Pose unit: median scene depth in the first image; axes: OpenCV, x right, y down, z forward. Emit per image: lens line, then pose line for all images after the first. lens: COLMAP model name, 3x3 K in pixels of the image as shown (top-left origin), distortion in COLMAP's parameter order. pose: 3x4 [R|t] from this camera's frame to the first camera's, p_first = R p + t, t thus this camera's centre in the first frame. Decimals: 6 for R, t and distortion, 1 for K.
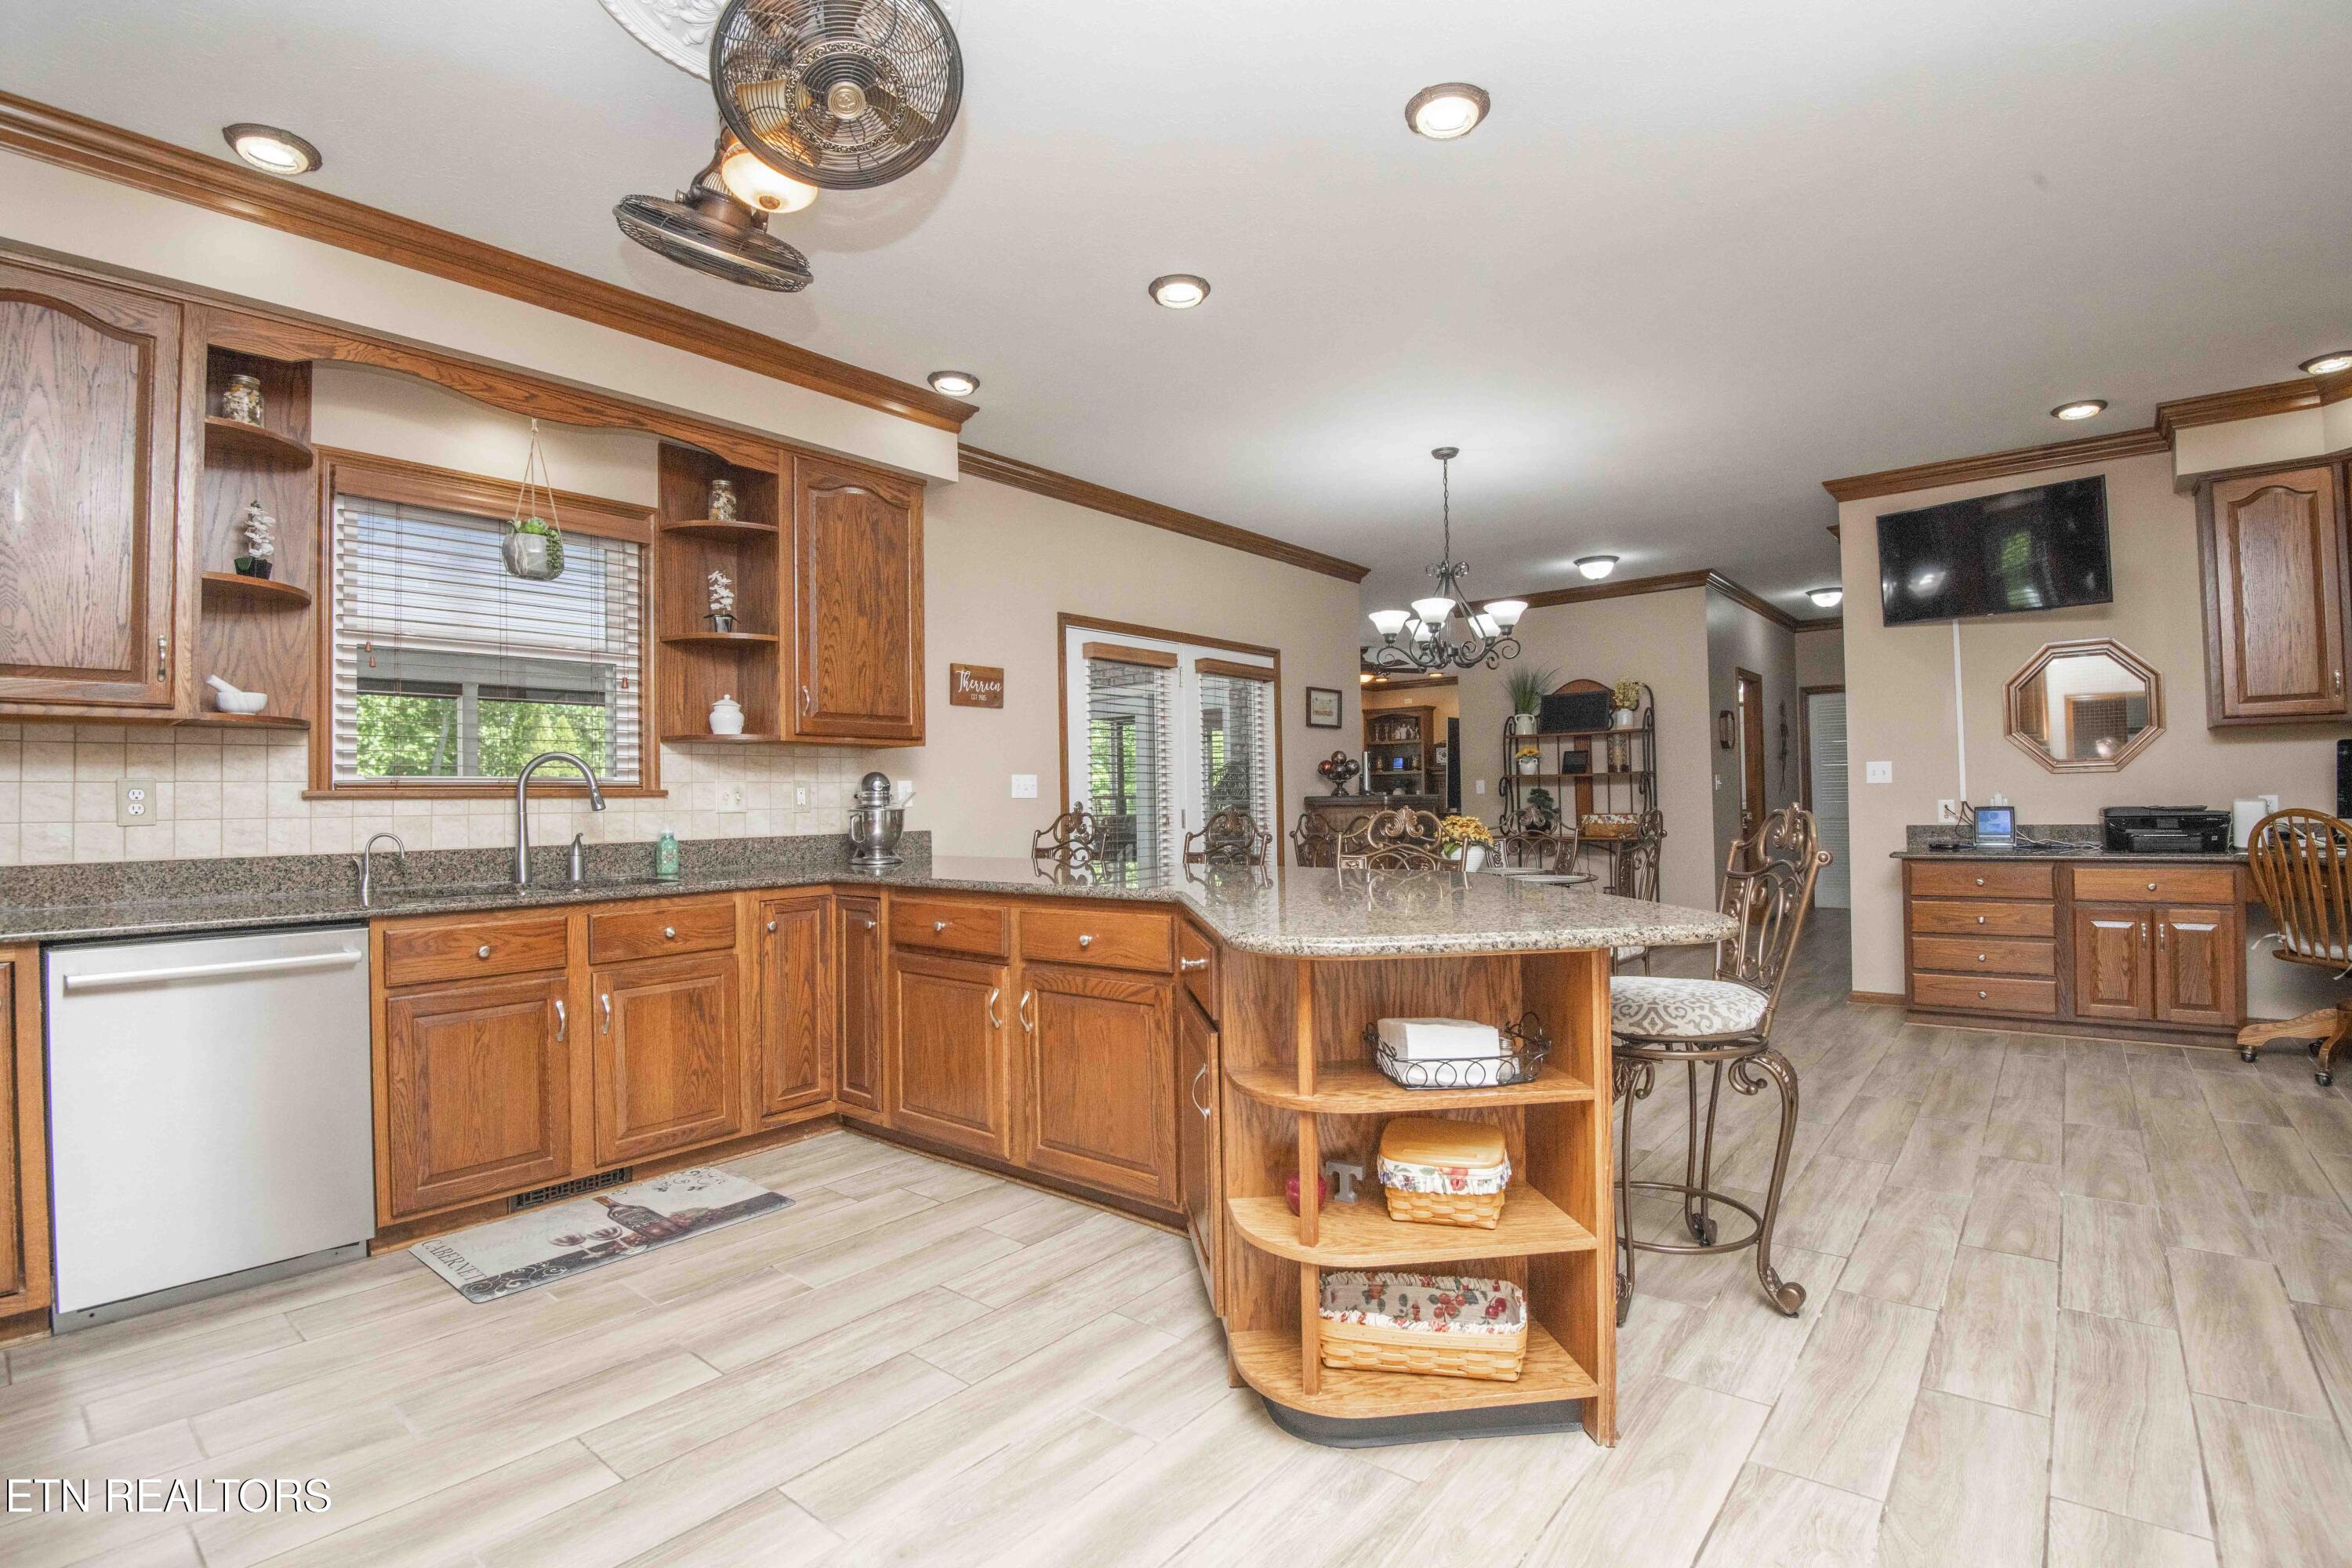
lens RADIAL K [[1091.7, 0, 1177.6], [0, 1091.7, 780.1], [0, 0, 1]] dist [-0.026818, -0.000756]
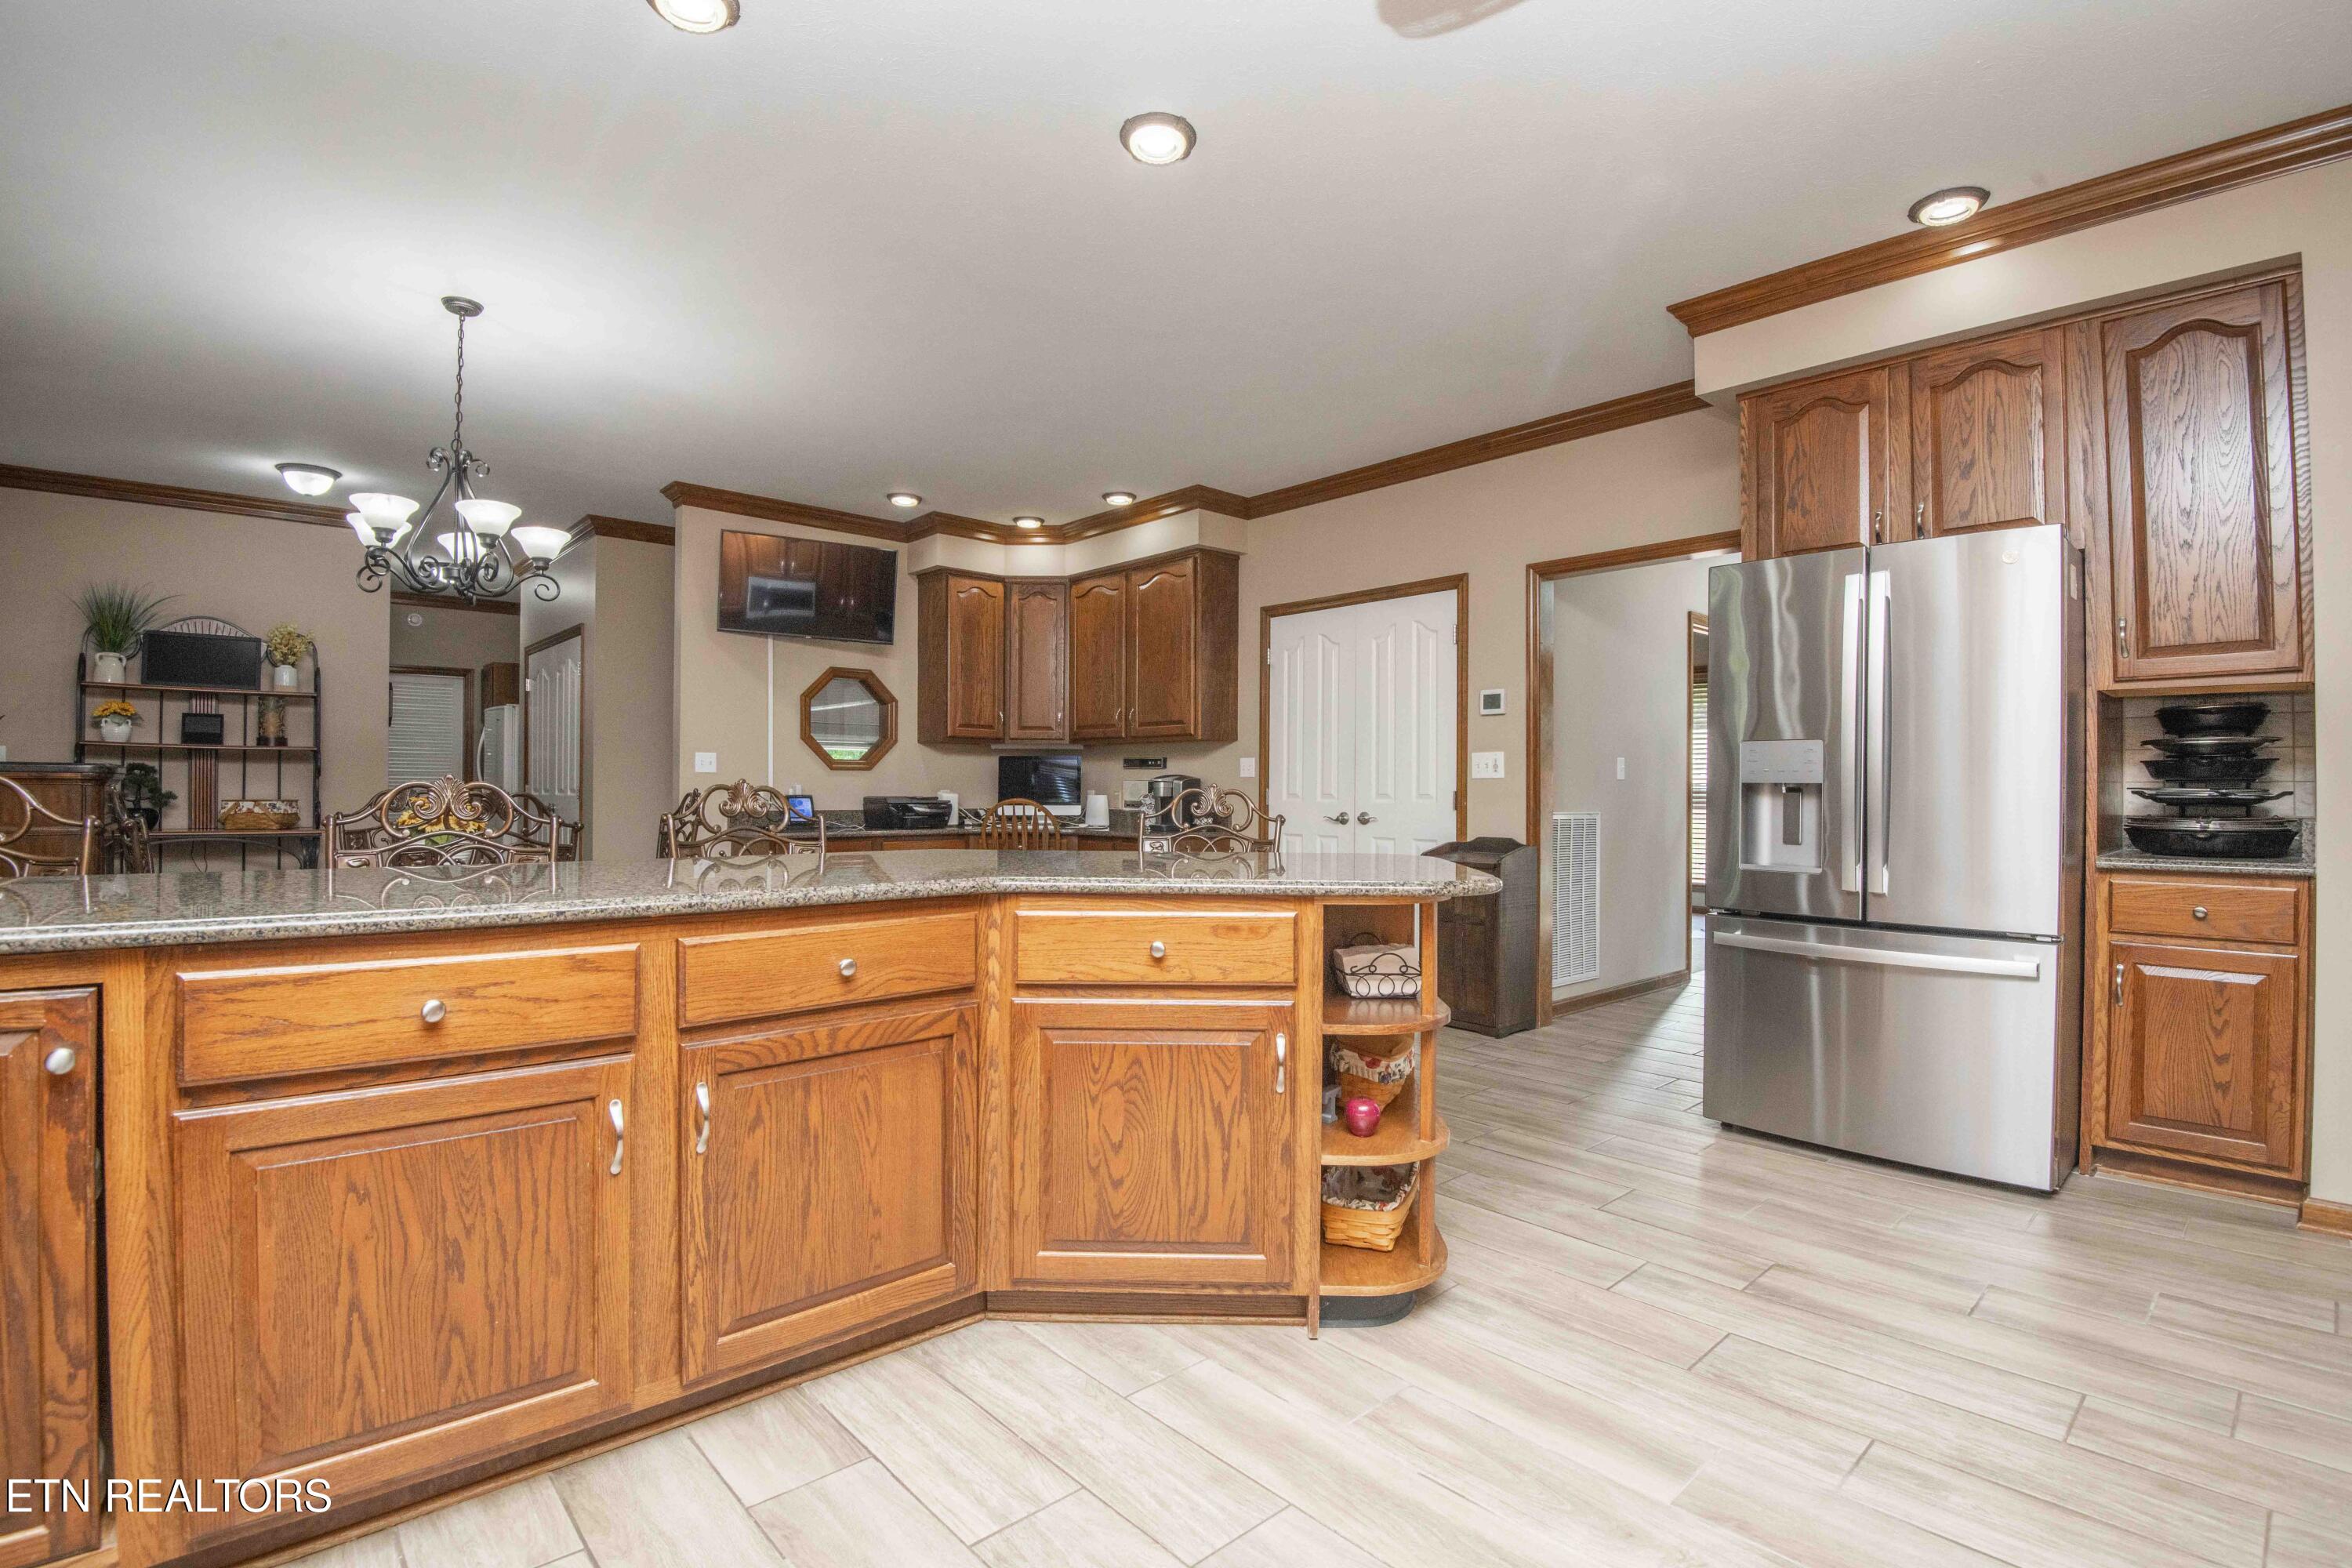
lens RADIAL K [[1091.7, 0, 1177.2], [0, 1091.7, 789.1], [0, 0, 1]] dist [-0.026818, -0.000756]
pose [[0.146938, 0.020295, 0.988937, -0.398379], [-0.030856, 0.999397, -0.015925, 0.023843], [-0.988664, -0.028175, 0.147476, 0.398872]]
